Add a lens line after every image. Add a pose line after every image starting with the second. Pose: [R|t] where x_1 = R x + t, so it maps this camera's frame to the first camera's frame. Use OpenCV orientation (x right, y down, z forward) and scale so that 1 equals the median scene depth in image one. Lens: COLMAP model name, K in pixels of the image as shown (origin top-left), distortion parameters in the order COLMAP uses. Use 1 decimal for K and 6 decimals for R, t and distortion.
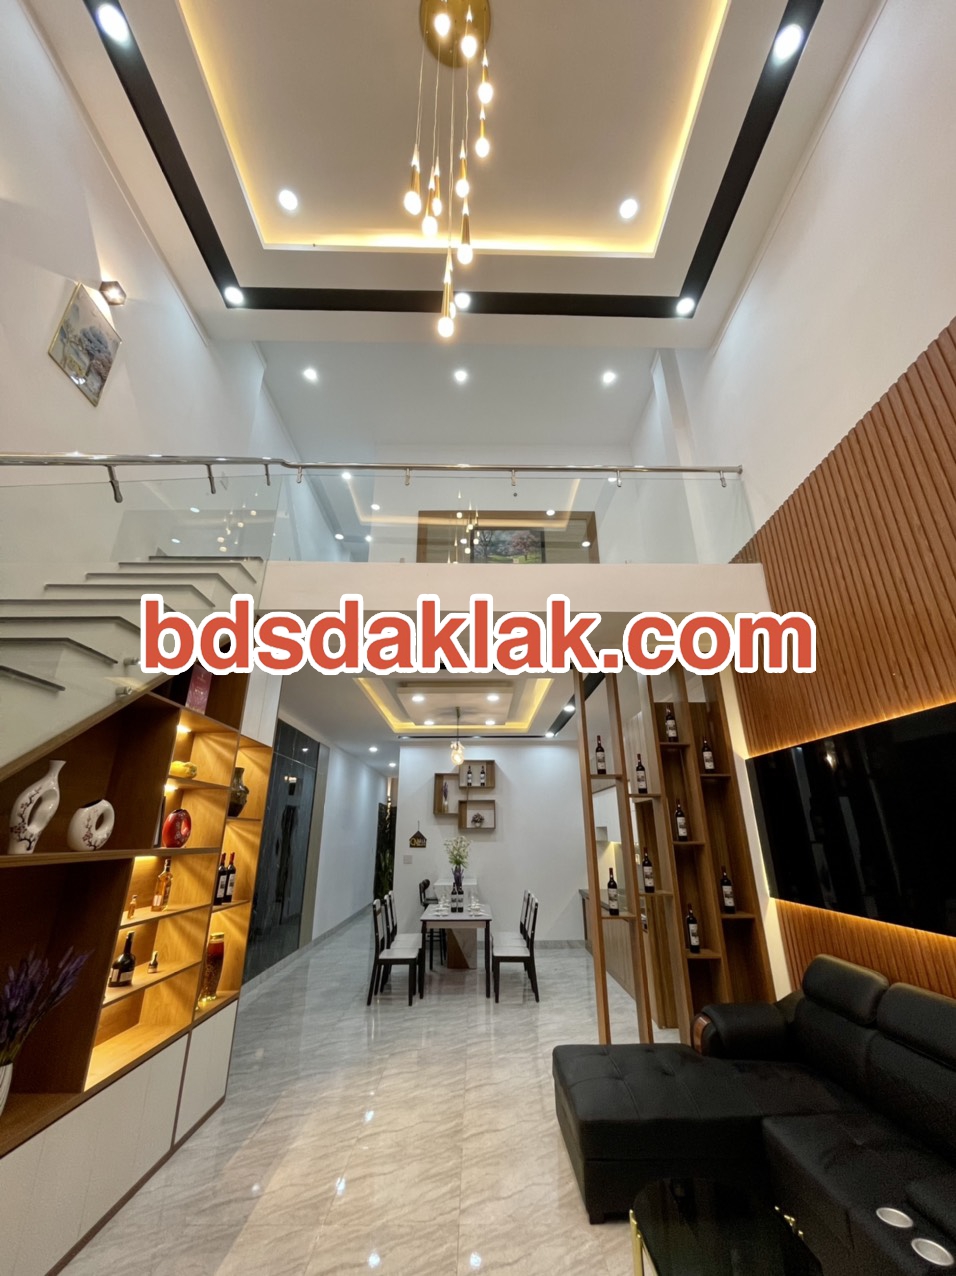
lens RADIAL K [[513.0, 0, 478.3], [0, 513.0, 634.8], [0, 0, 1]] dist [-0.007420, 0.001272]
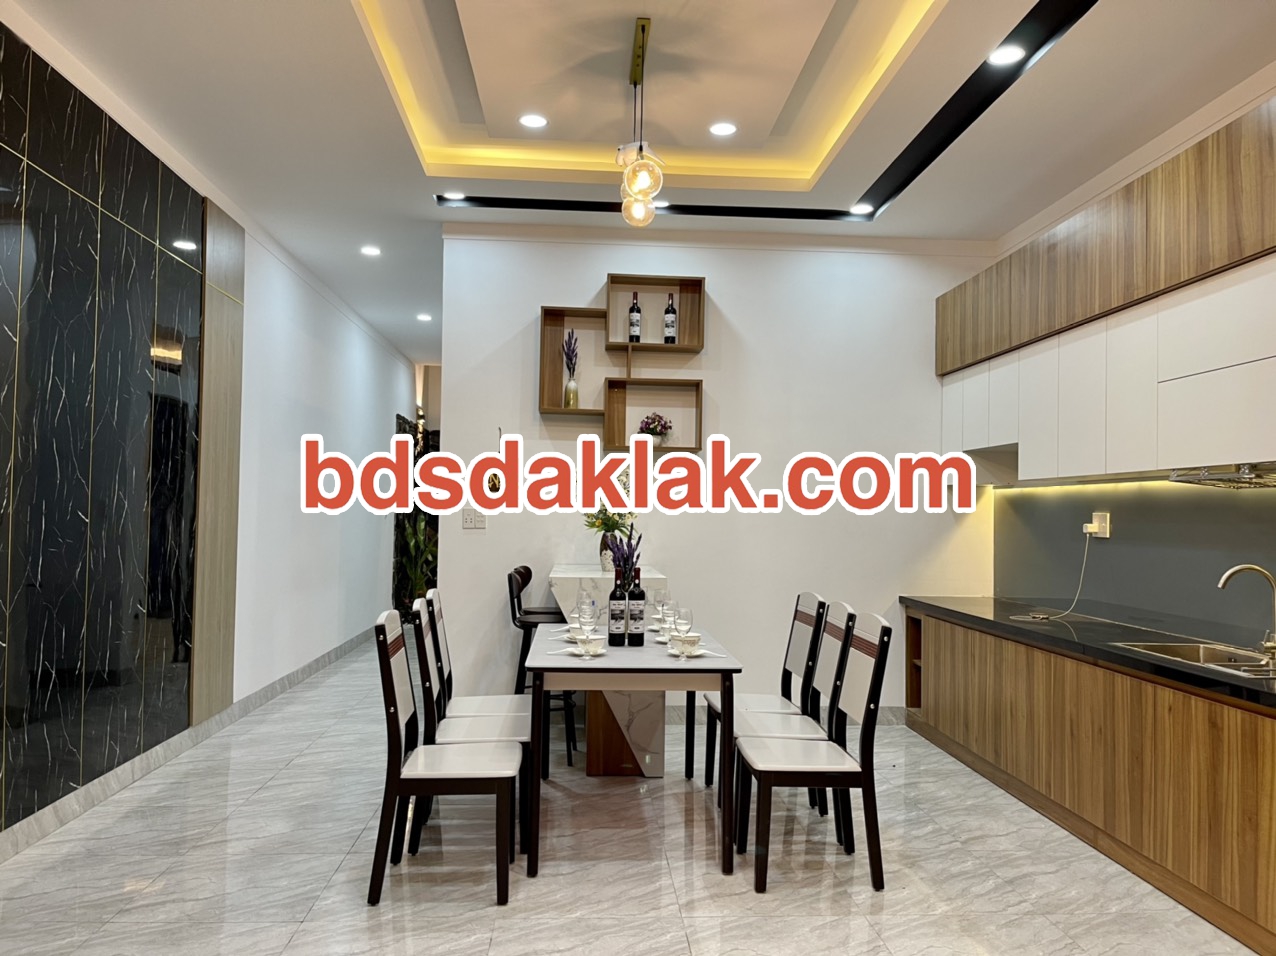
lens RADIAL K [[965.3, 0, 642.7], [0, 965.3, 480.9], [0, 0, 1]] dist [0.011562, -0.011563]
pose [[0.997888, 0.021637, 0.061250, -0.079343], [-0.040698, 0.943142, 0.329888, 0.237176], [-0.050629, -0.331684, 0.942031, 0.454707]]
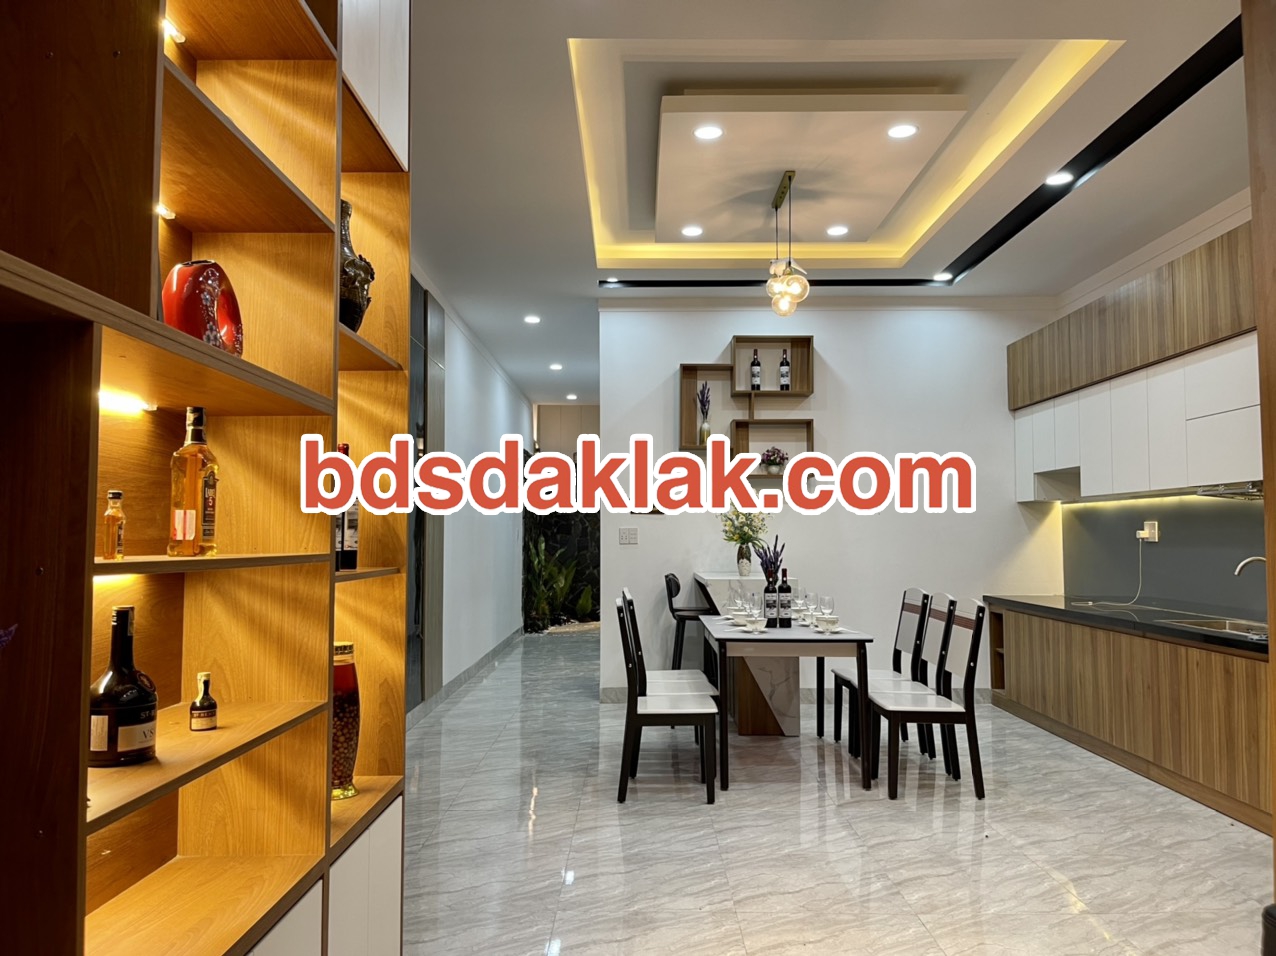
lens RADIAL K [[965.3, 0, 636.0], [0, 965.3, 480.8], [0, 0, 1]] dist [0.011562, -0.011563]
pose [[0.999961, 0.002012, -0.008643, -0.177045], [0.000753, 0.951231, 0.308478, 0.158839], [0.008842, -0.308473, 0.951192, 0.229182]]
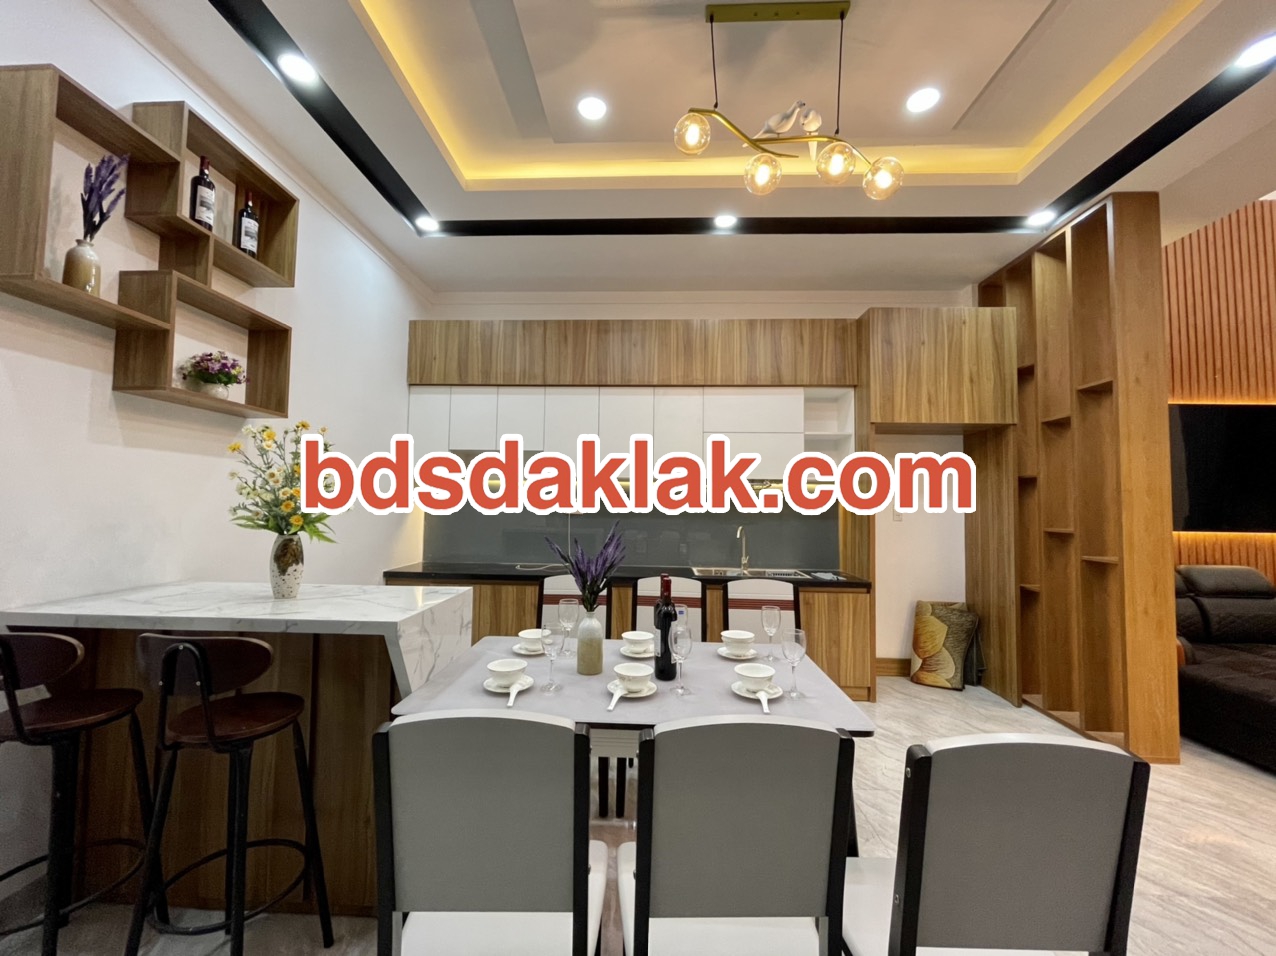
lens RADIAL K [[513.0, 0, 632.6], [0, 513.0, 476.9], [0, 0, 1]] dist [-0.007420, 0.001272]
pose [[0.059153, 0.051658, 0.996911, -0.358538], [-0.376079, 0.926232, -0.025681, 0.492115], [-0.924697, -0.373399, 0.074217, 1.123692]]
